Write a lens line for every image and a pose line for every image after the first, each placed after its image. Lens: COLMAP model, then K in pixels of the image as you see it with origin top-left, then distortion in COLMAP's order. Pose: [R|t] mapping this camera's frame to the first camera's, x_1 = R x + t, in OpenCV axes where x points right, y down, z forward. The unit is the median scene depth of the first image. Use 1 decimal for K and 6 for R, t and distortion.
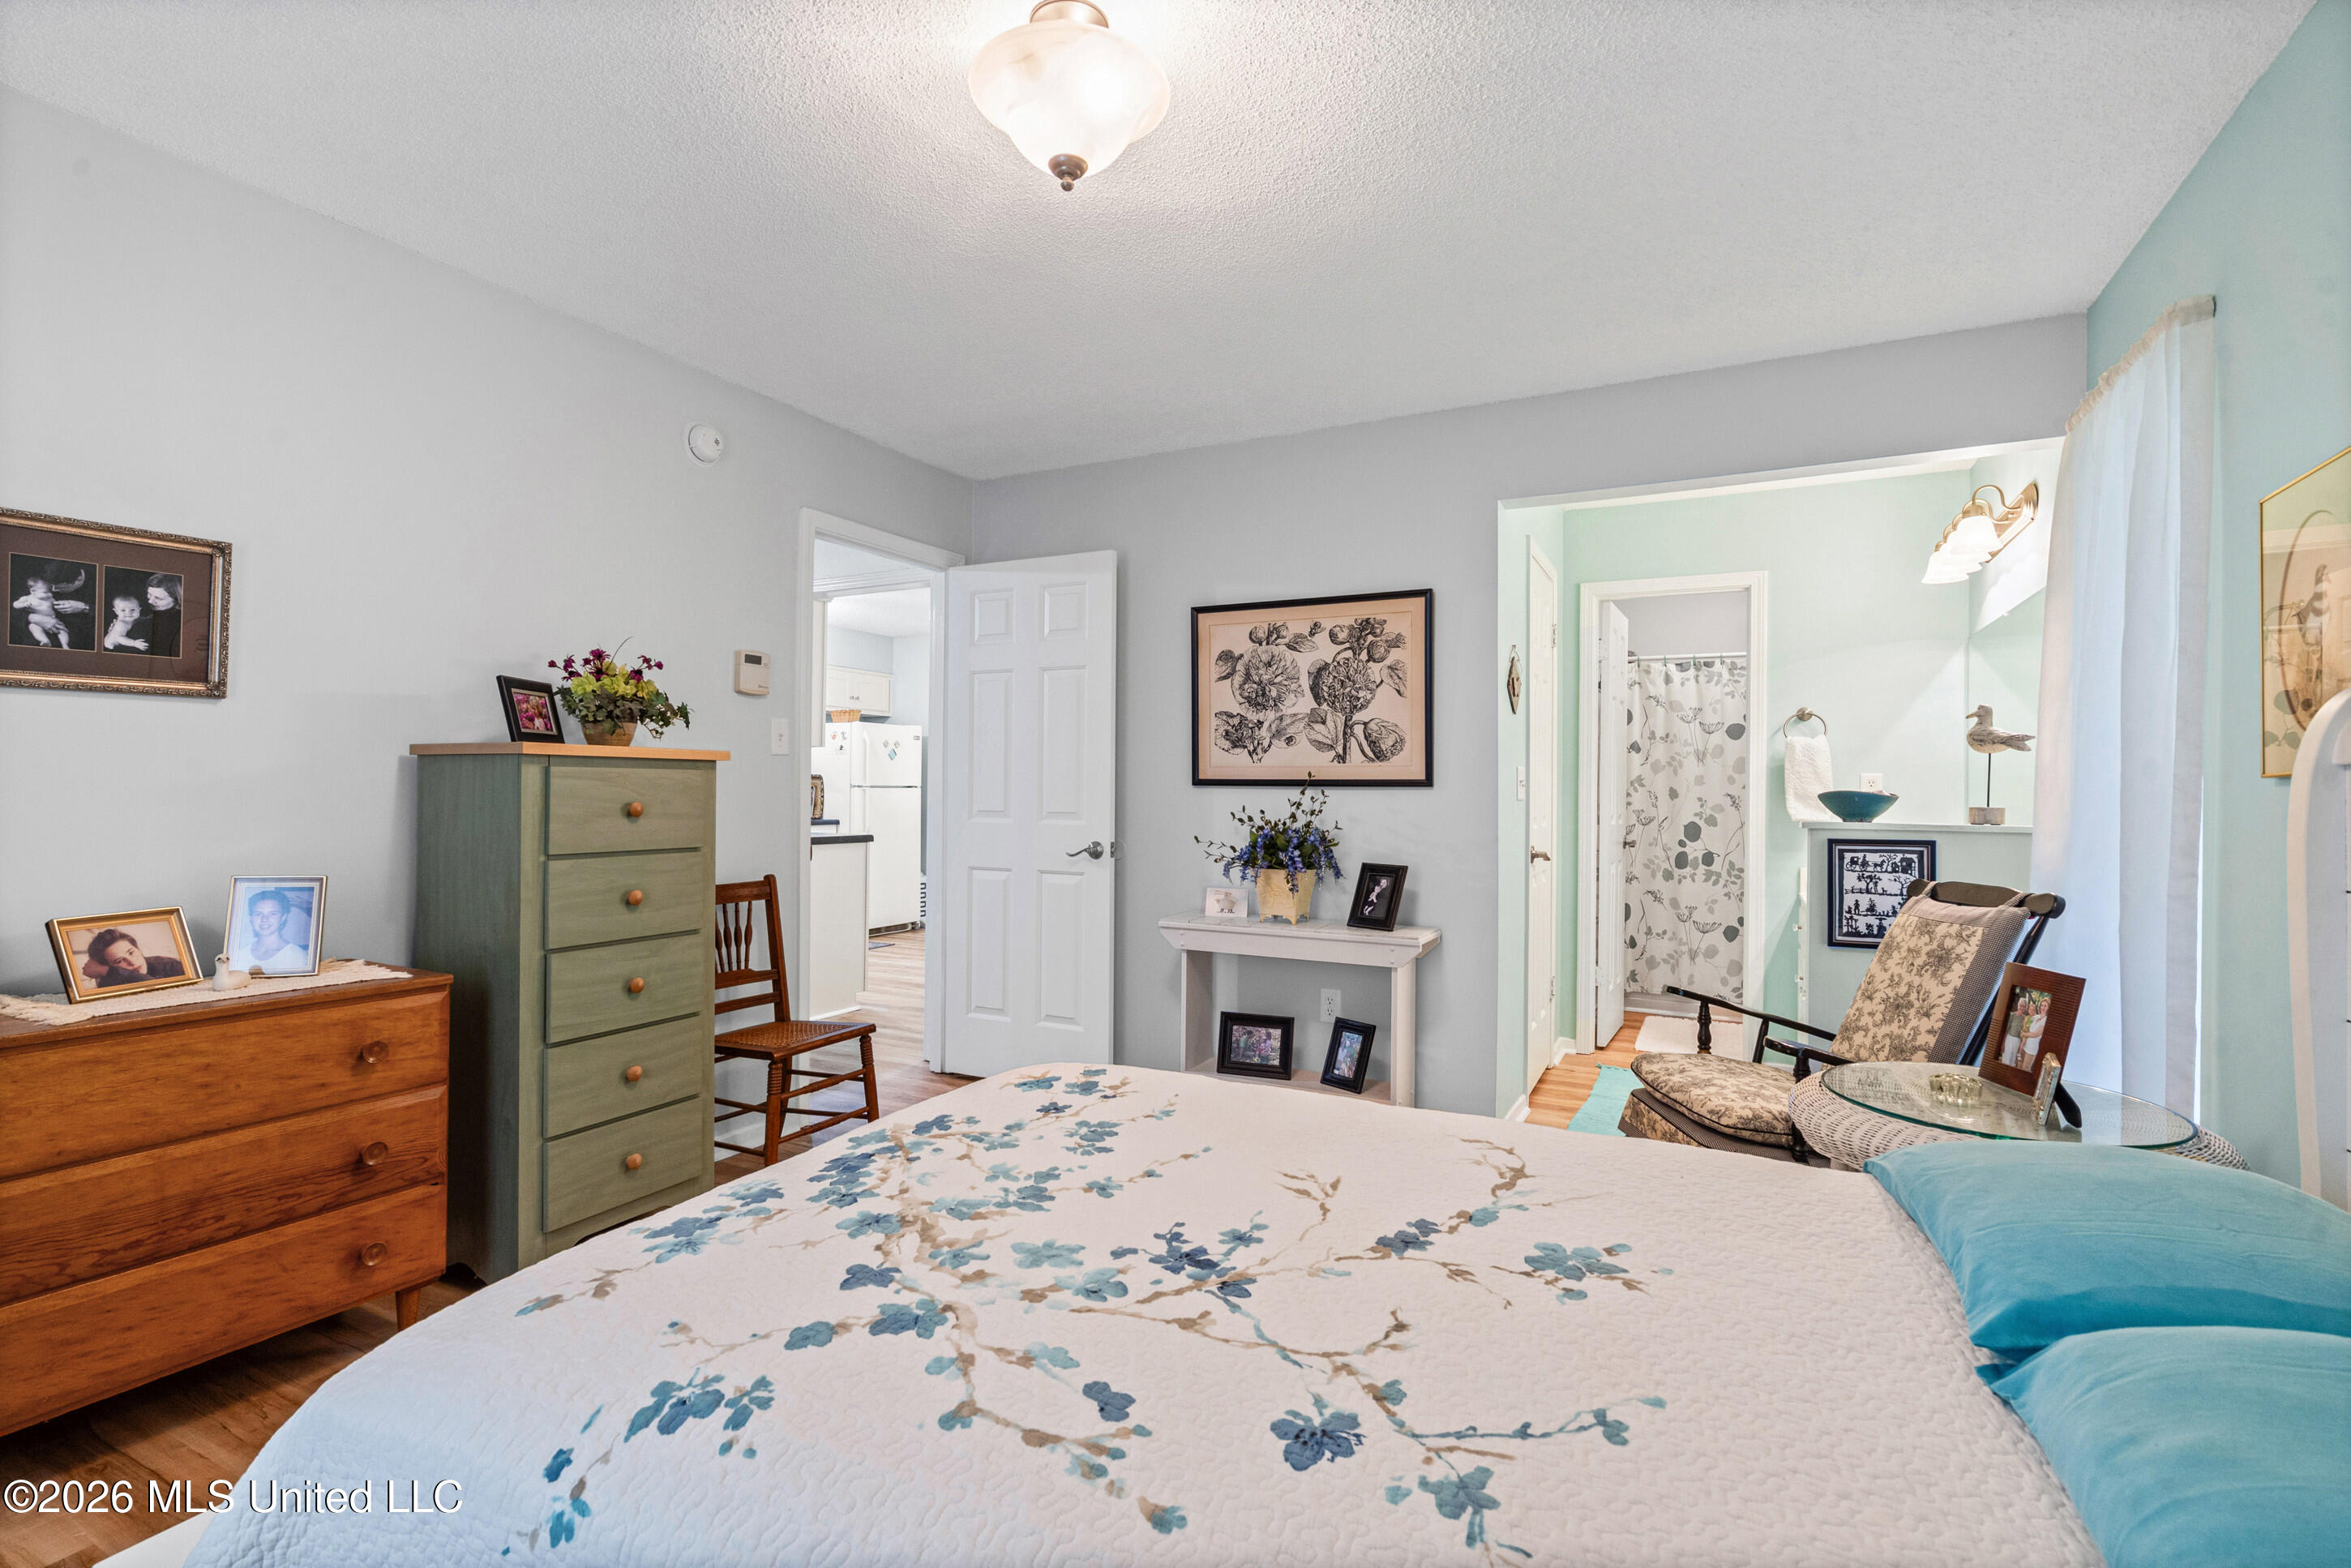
lens RADIAL K [[1080.8, 0, 1172.8], [0, 1080.8, 786.8], [0, 0, 1]] dist [-0.001932, -0.001379]
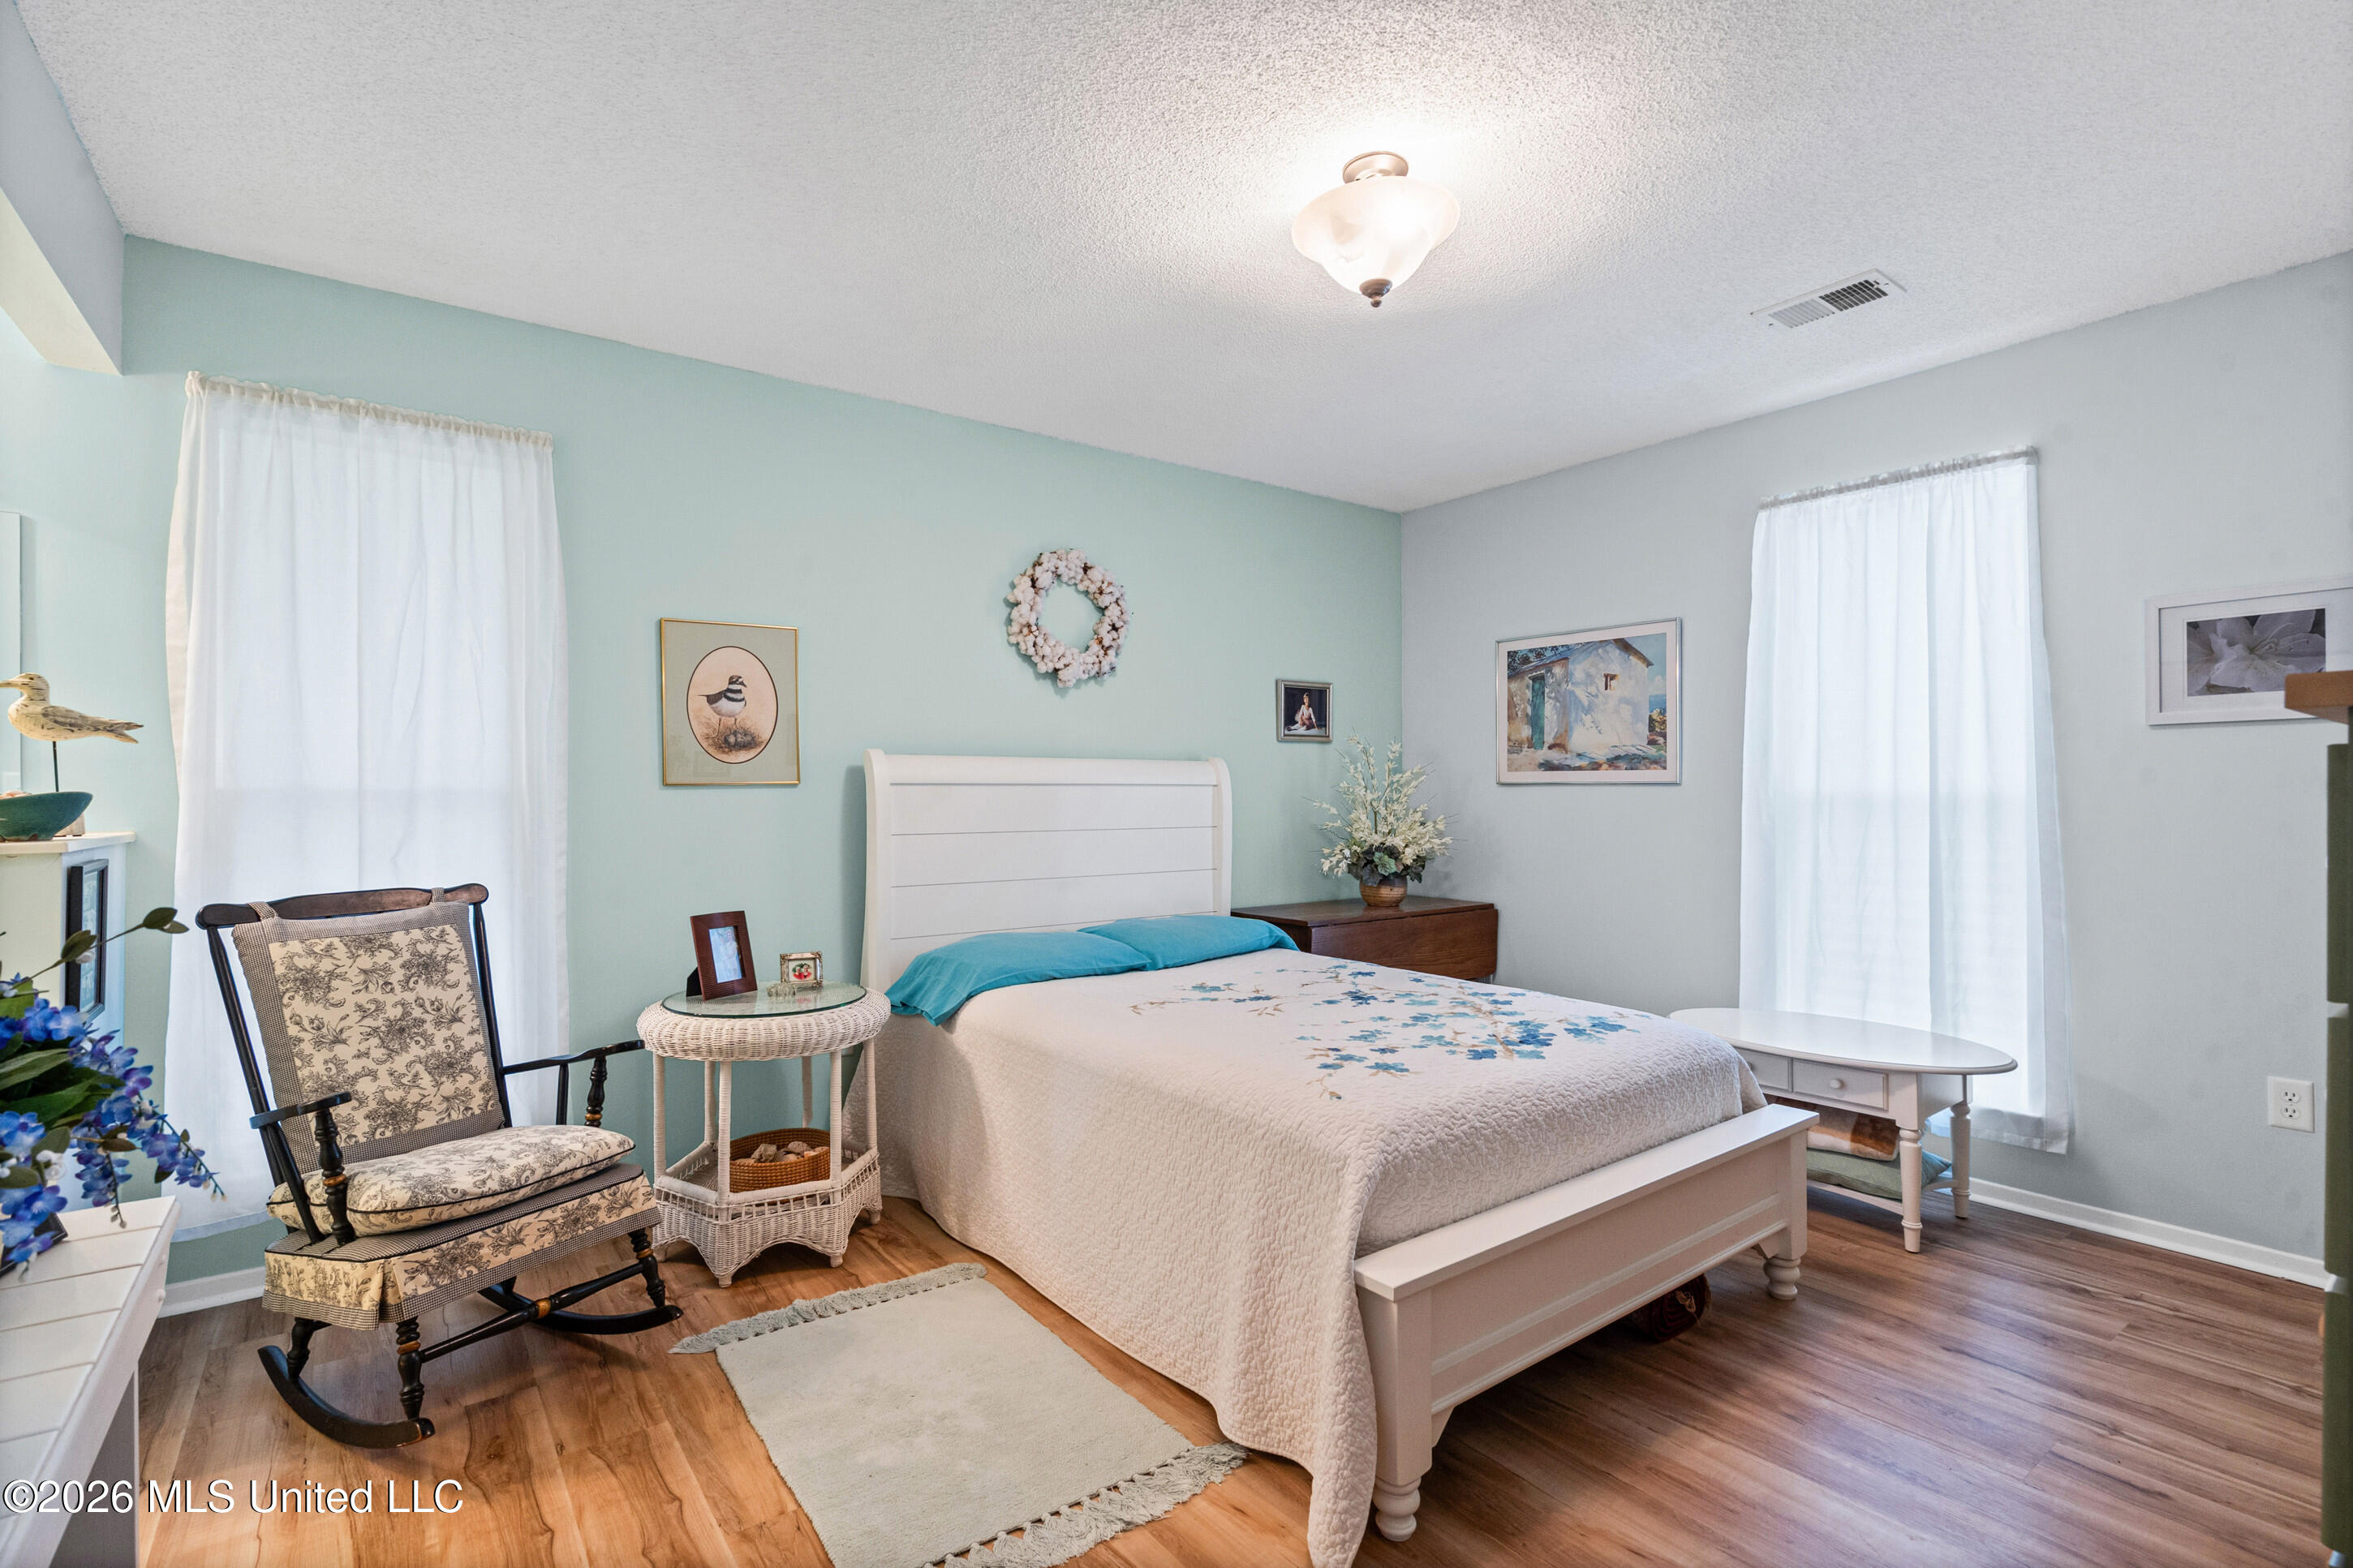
lens RADIAL K [[1081.6, 0, 1178.5], [0, 1081.6, 788.5], [0, 0, 1]] dist [-0.001932, -0.001379]
pose [[-0.897054, -0.002337, 0.441915, -0.314886], [-0.007802, 0.999914, -0.010551, 0.006590], [-0.441853, -0.012913, -0.896995, 1.568247]]
